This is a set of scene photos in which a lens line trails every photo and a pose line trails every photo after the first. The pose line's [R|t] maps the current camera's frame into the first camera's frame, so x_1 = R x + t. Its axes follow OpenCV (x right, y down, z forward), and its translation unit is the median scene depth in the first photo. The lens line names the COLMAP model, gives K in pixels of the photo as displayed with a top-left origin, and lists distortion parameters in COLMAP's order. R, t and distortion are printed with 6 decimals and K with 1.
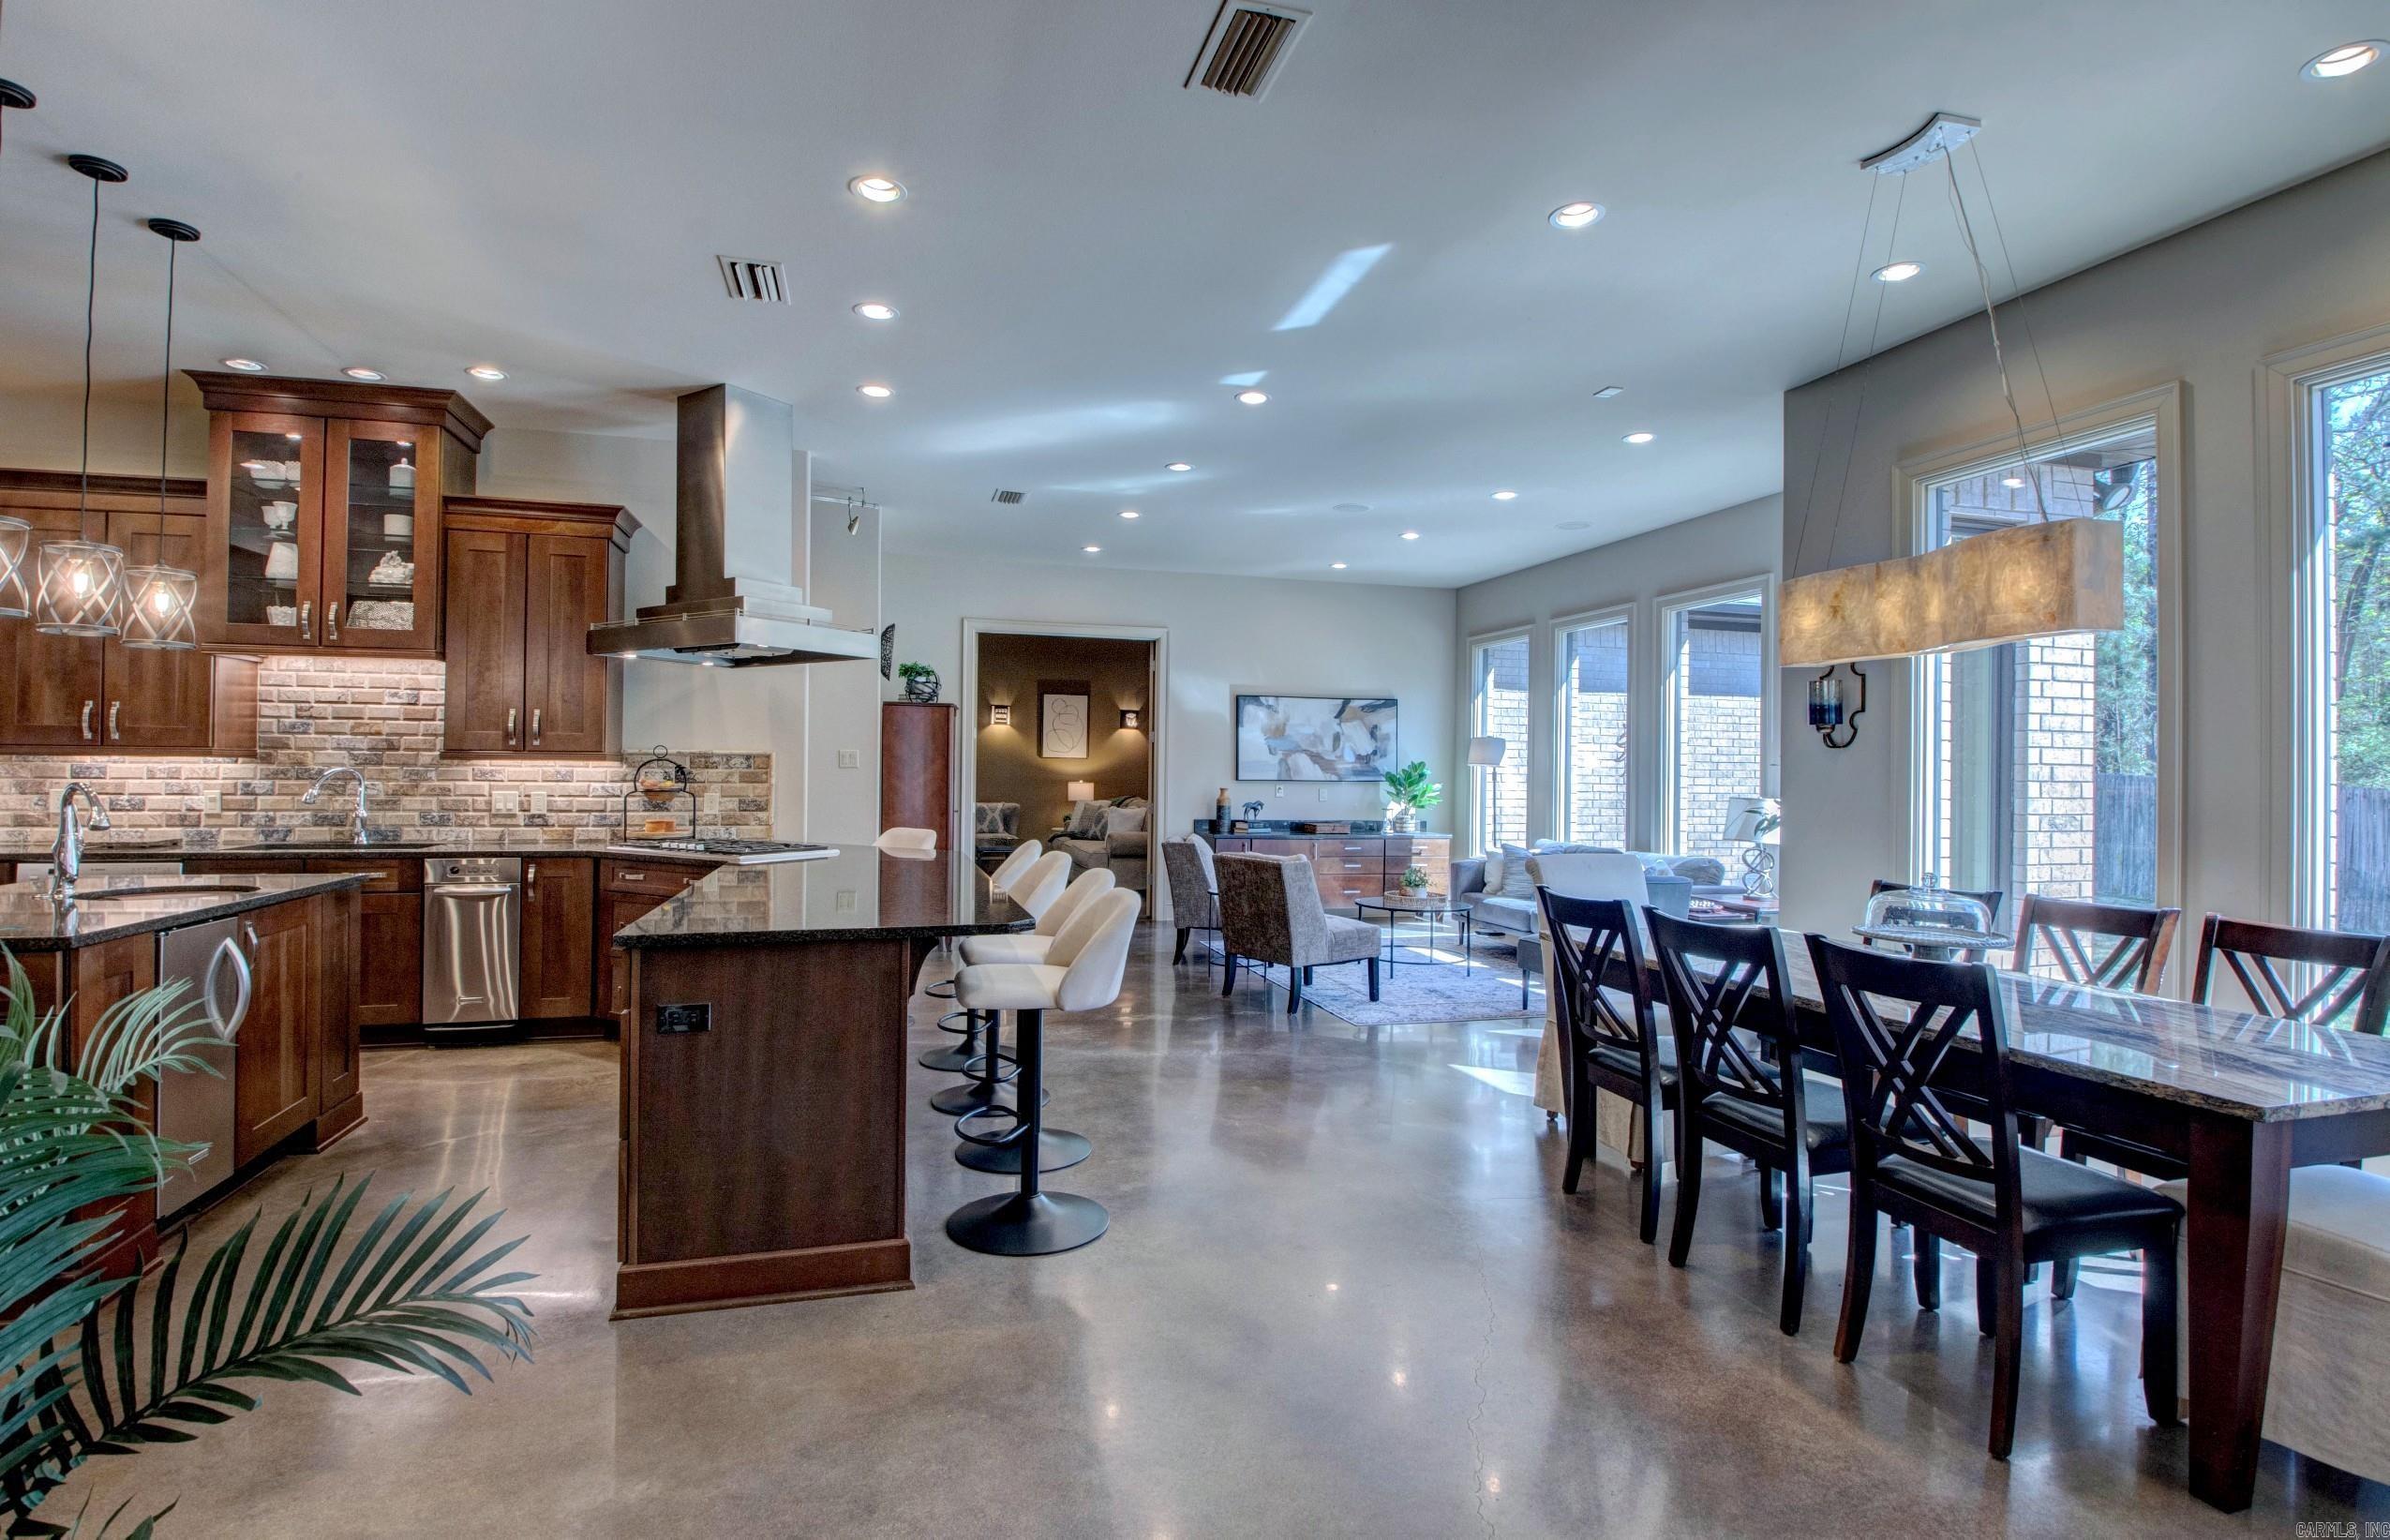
lens RADIAL K [[1119.4, 0, 1235.5], [0, 1119.4, 760.9], [0, 0, 1]] dist [-0.001831, -0.011781]
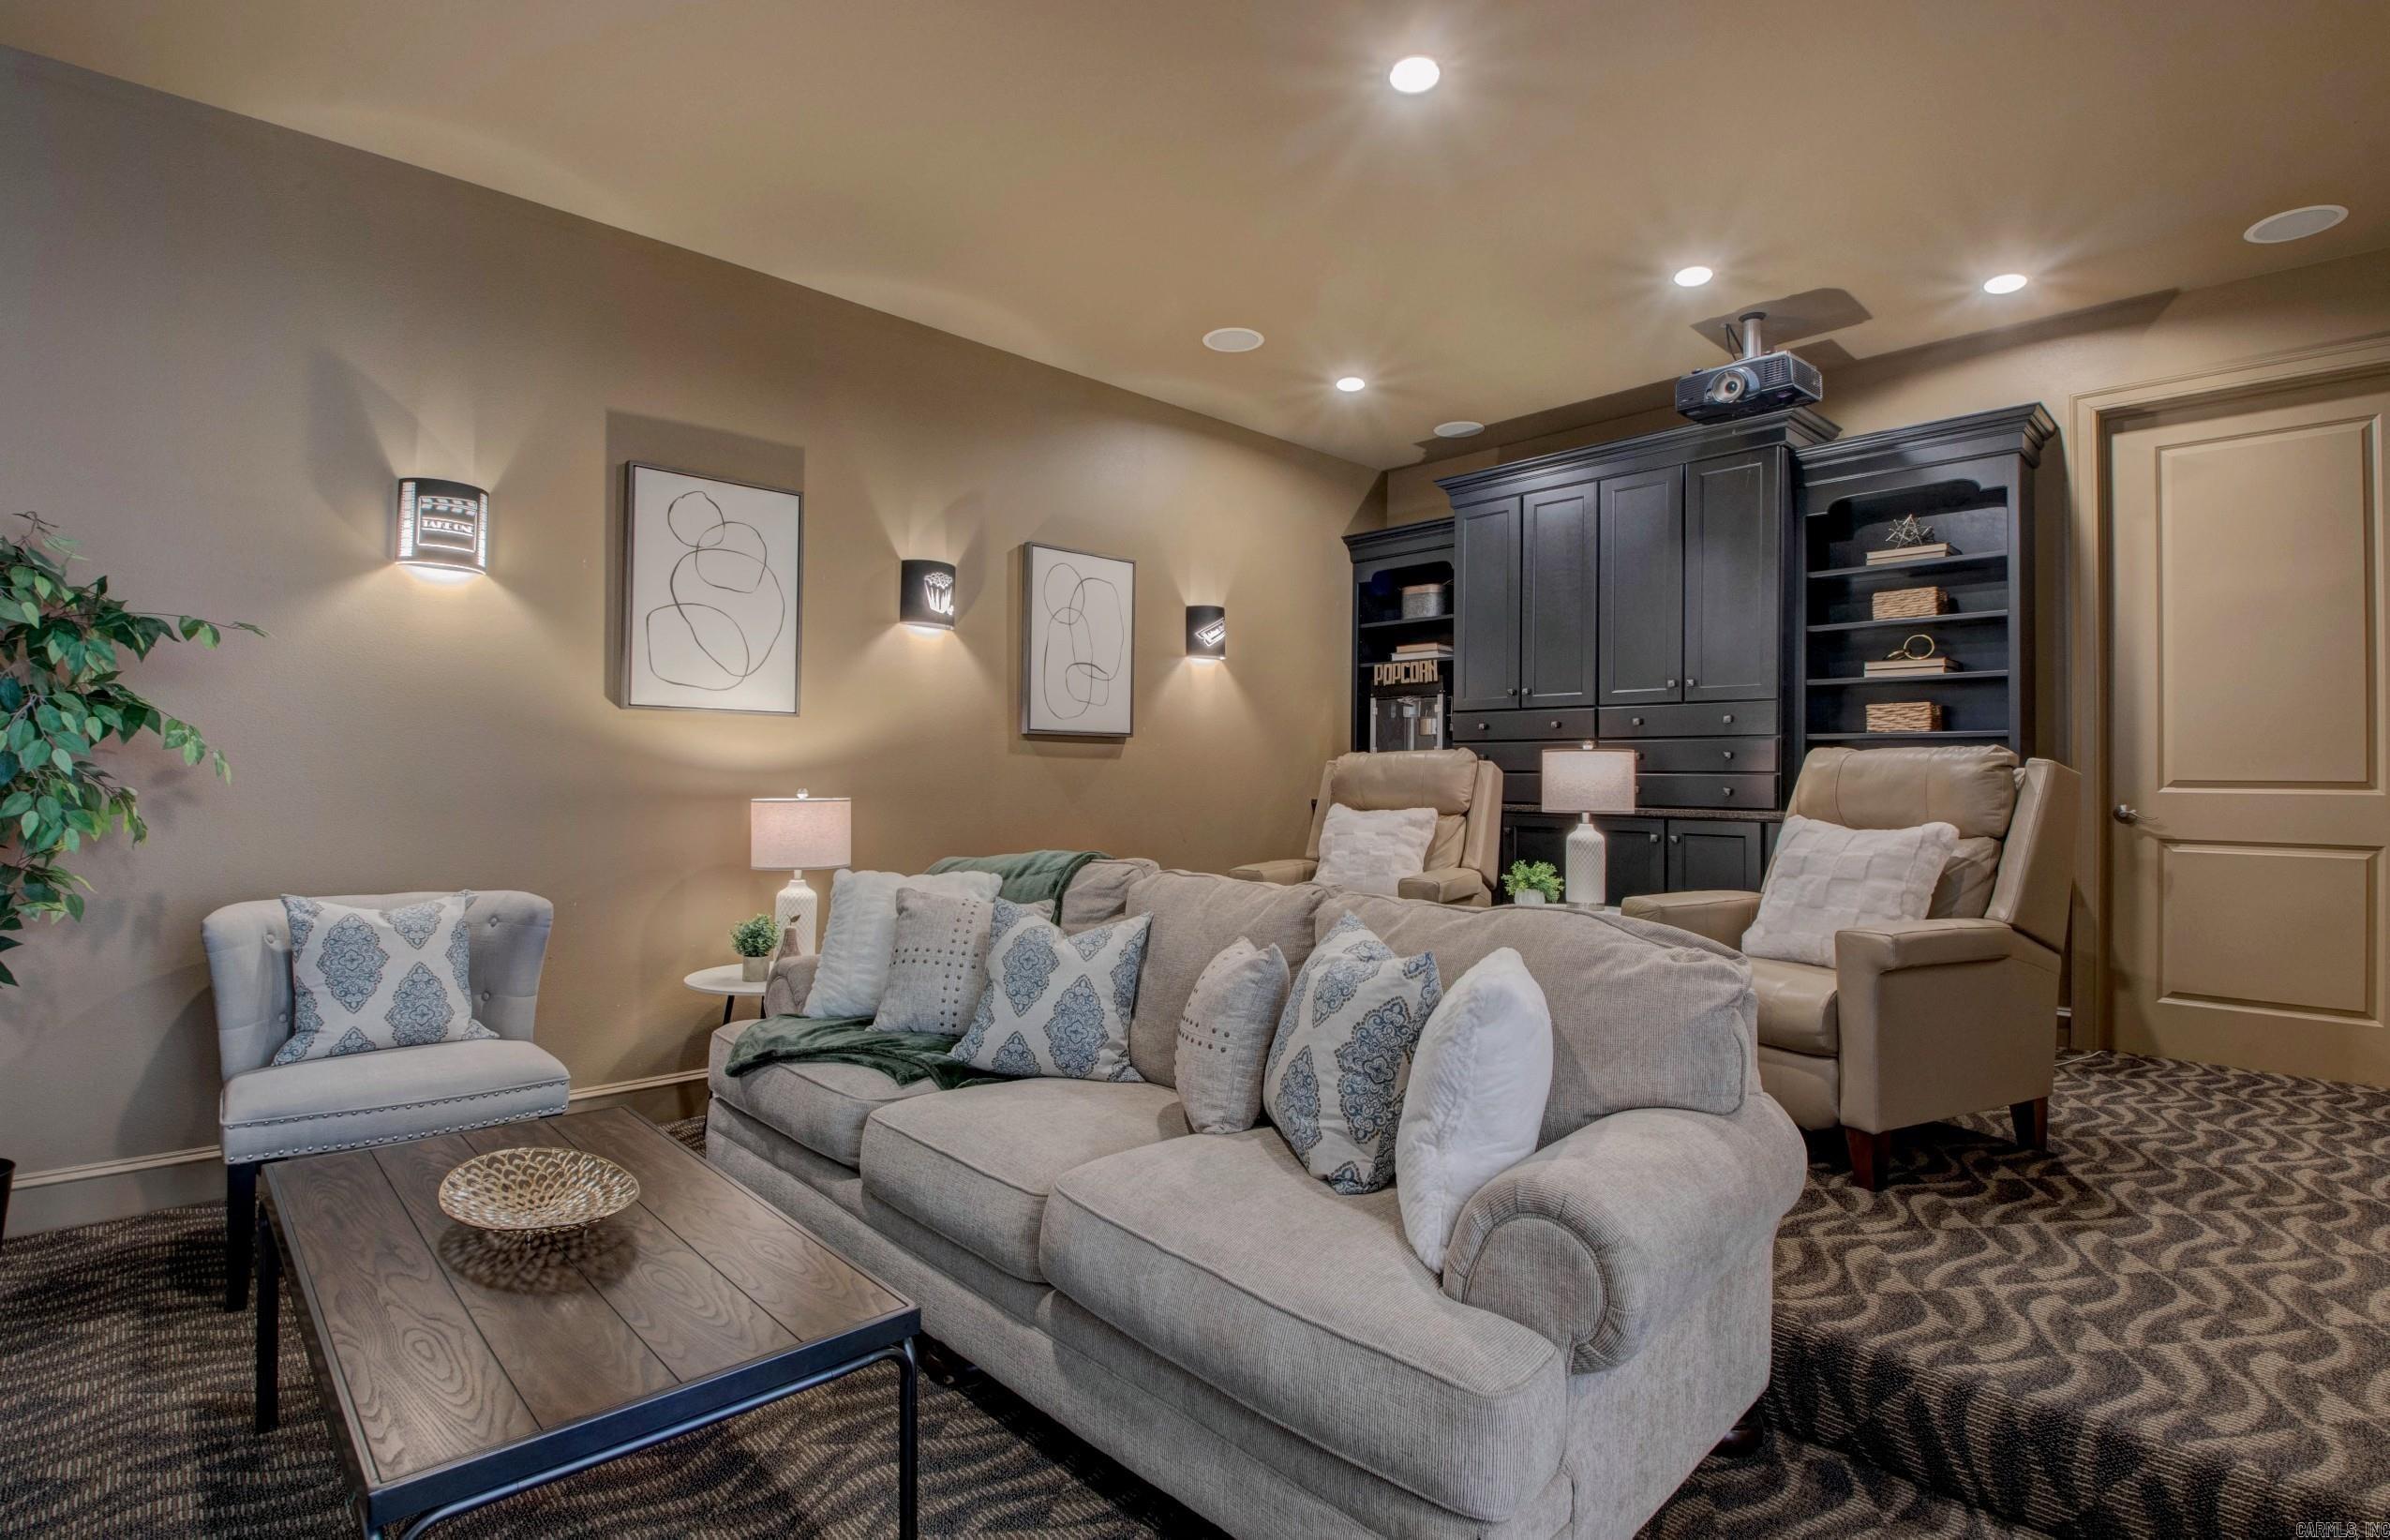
lens RADIAL K [[1119.4, 0, 1210.1], [0, 1119.4, 760.7], [0, 0, 1]] dist [-0.001831, -0.011781]
pose [[0.898632, 0.004224, 0.438682, -0.167162], [-0.003990, 0.999991, -0.001457, 0.009744], [-0.438684, -0.000441, 0.898641, 0.712539]]
